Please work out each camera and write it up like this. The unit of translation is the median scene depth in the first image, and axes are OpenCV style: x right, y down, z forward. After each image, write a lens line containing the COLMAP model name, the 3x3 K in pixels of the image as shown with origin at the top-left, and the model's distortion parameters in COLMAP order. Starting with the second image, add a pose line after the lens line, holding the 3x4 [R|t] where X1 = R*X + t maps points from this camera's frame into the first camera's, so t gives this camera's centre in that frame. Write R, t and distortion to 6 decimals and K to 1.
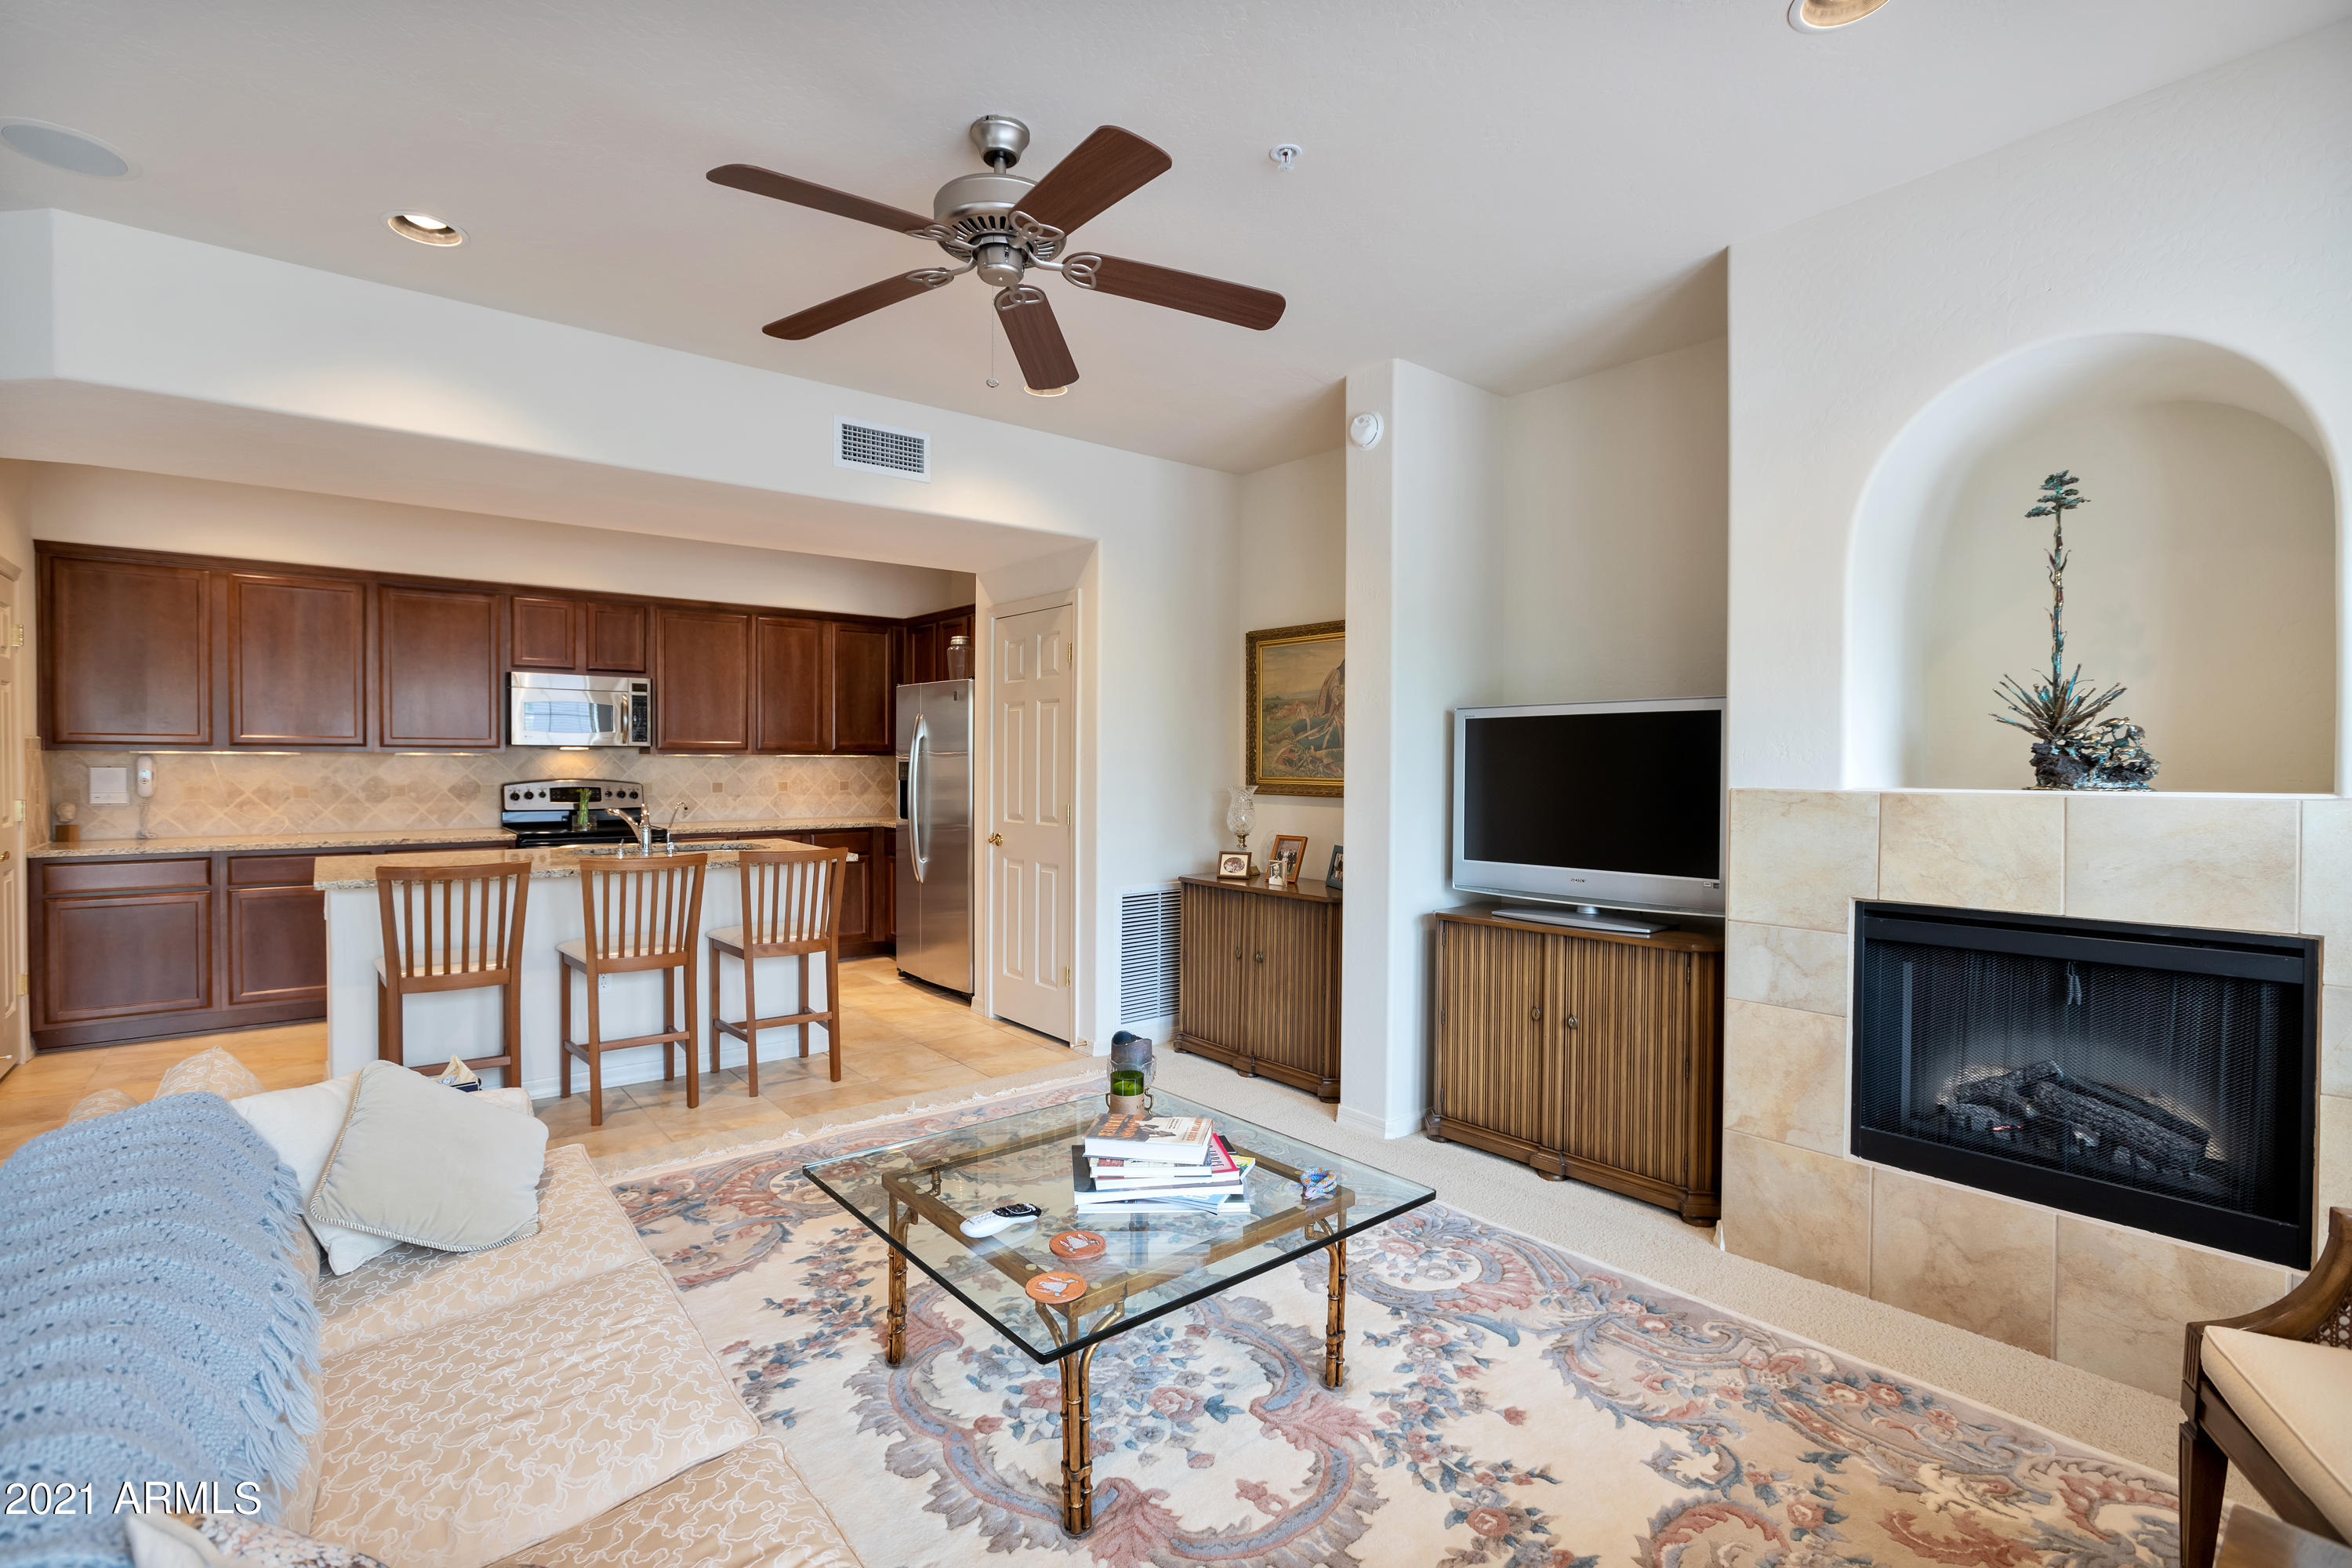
lens RADIAL K [[1071.6, 0, 1176.0], [0, 1071.6, 784.0], [0, 0, 1]] dist [-0.031926, 0.011672]
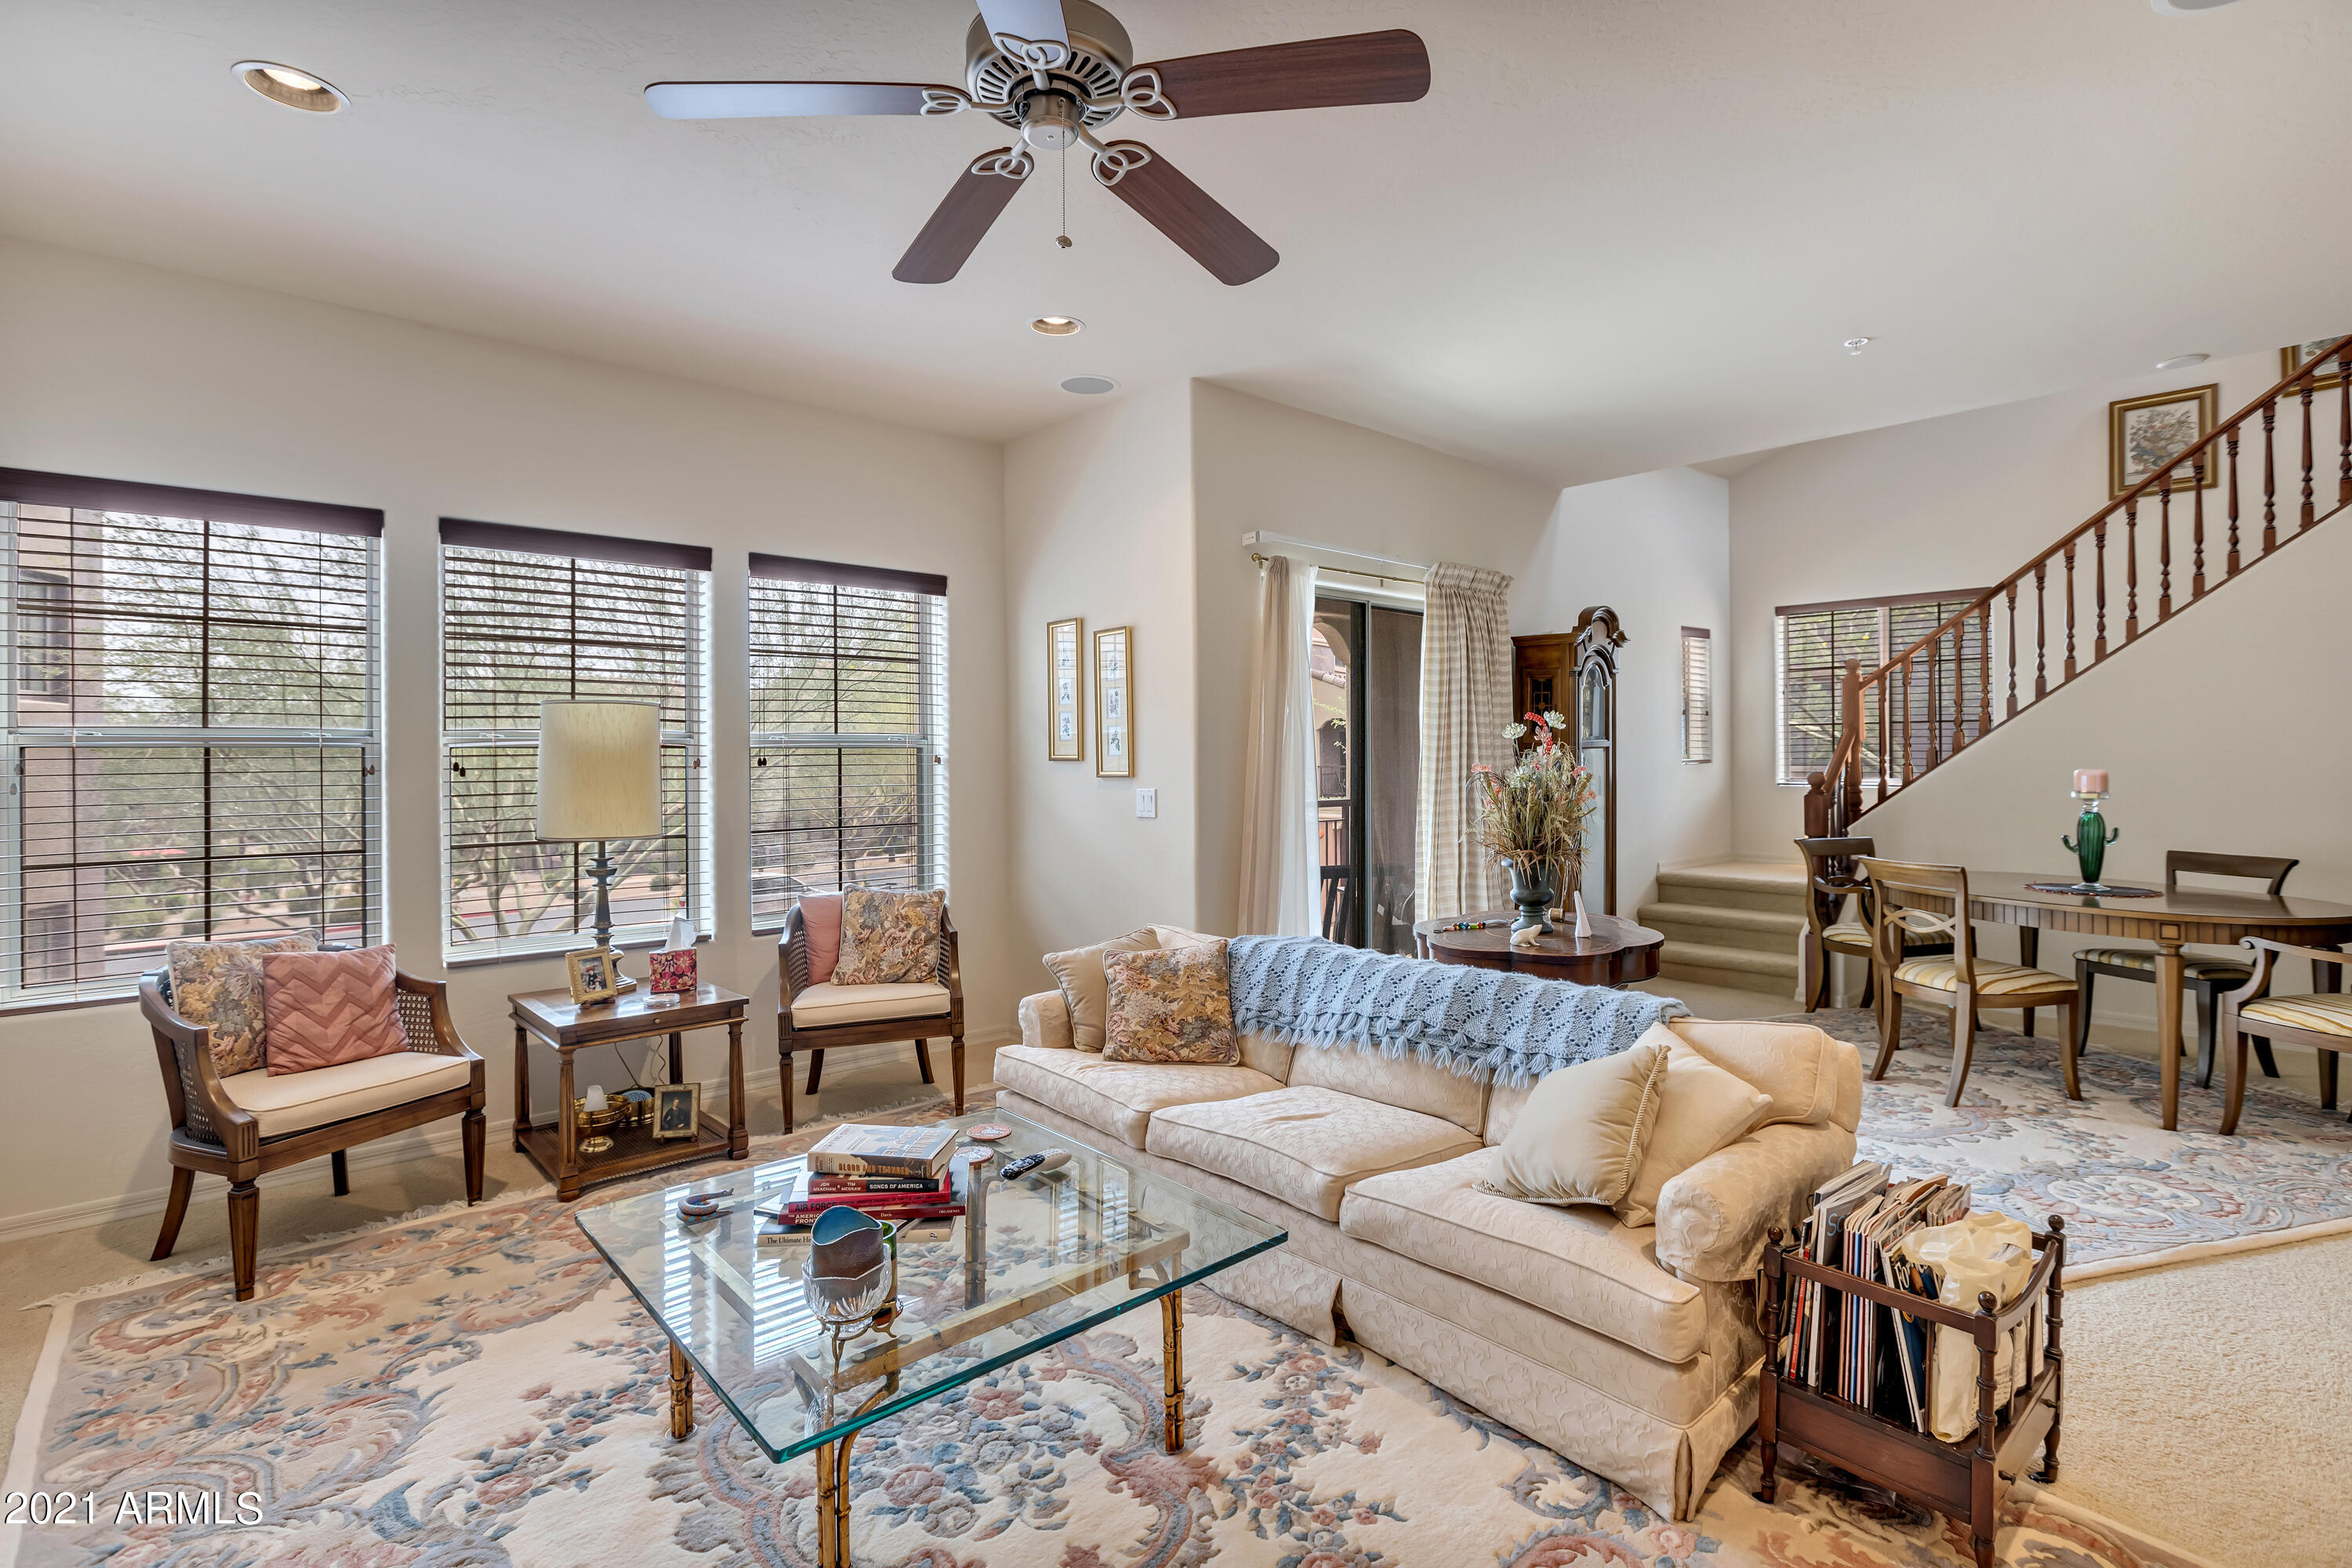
lens RADIAL K [[1096.3, 0, 1161.3], [0, 1096.3, 755.2], [0, 0, 1]] dist [-0.036211, 0.015568]
pose [[-0.999377, 0.003150, -0.035152, -0.100146], [0.002295, 0.999701, 0.024337, -0.016326], [0.035218, 0.024241, -0.999086, 0.834082]]
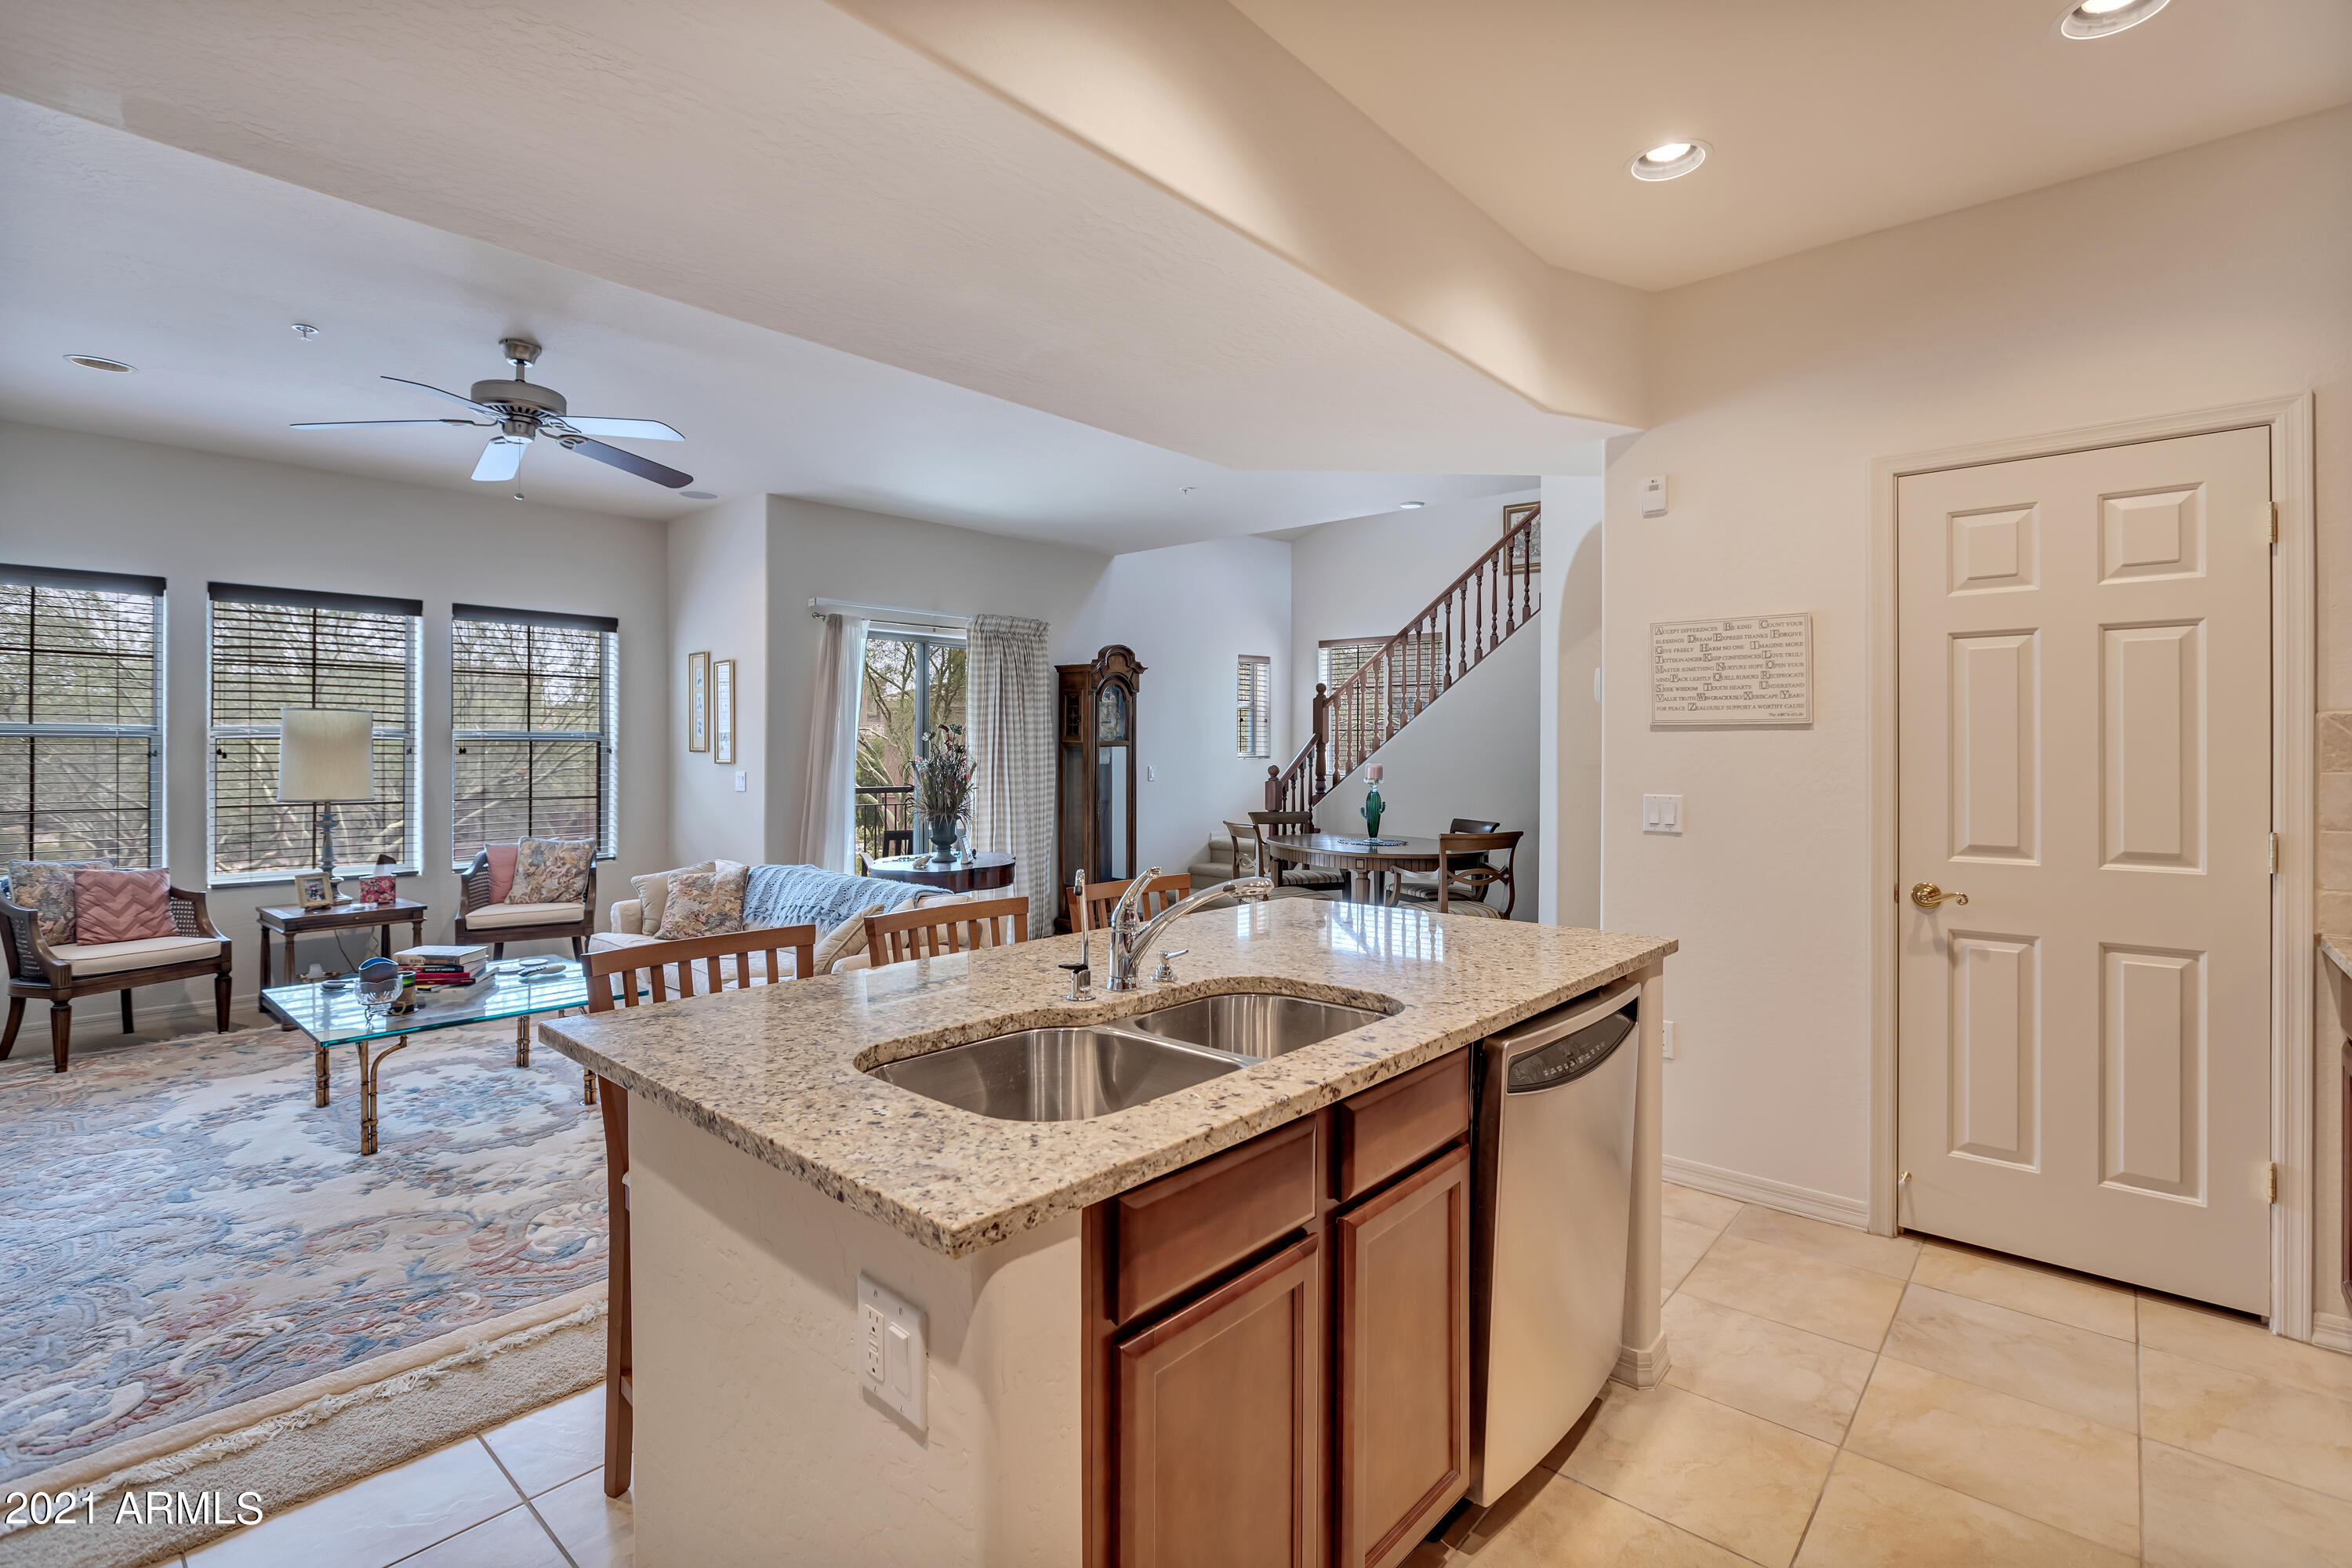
lens RADIAL K [[1081.6, 0, 1172.4], [0, 1081.6, 746.8], [0, 0, 1]] dist [-0.031979, 0.011796]
pose [[-0.987922, -0.006807, -0.154801, -0.405914], [-0.010309, 0.999708, 0.021835, -0.029011], [0.154607, 0.023167, -0.987704, 1.253967]]
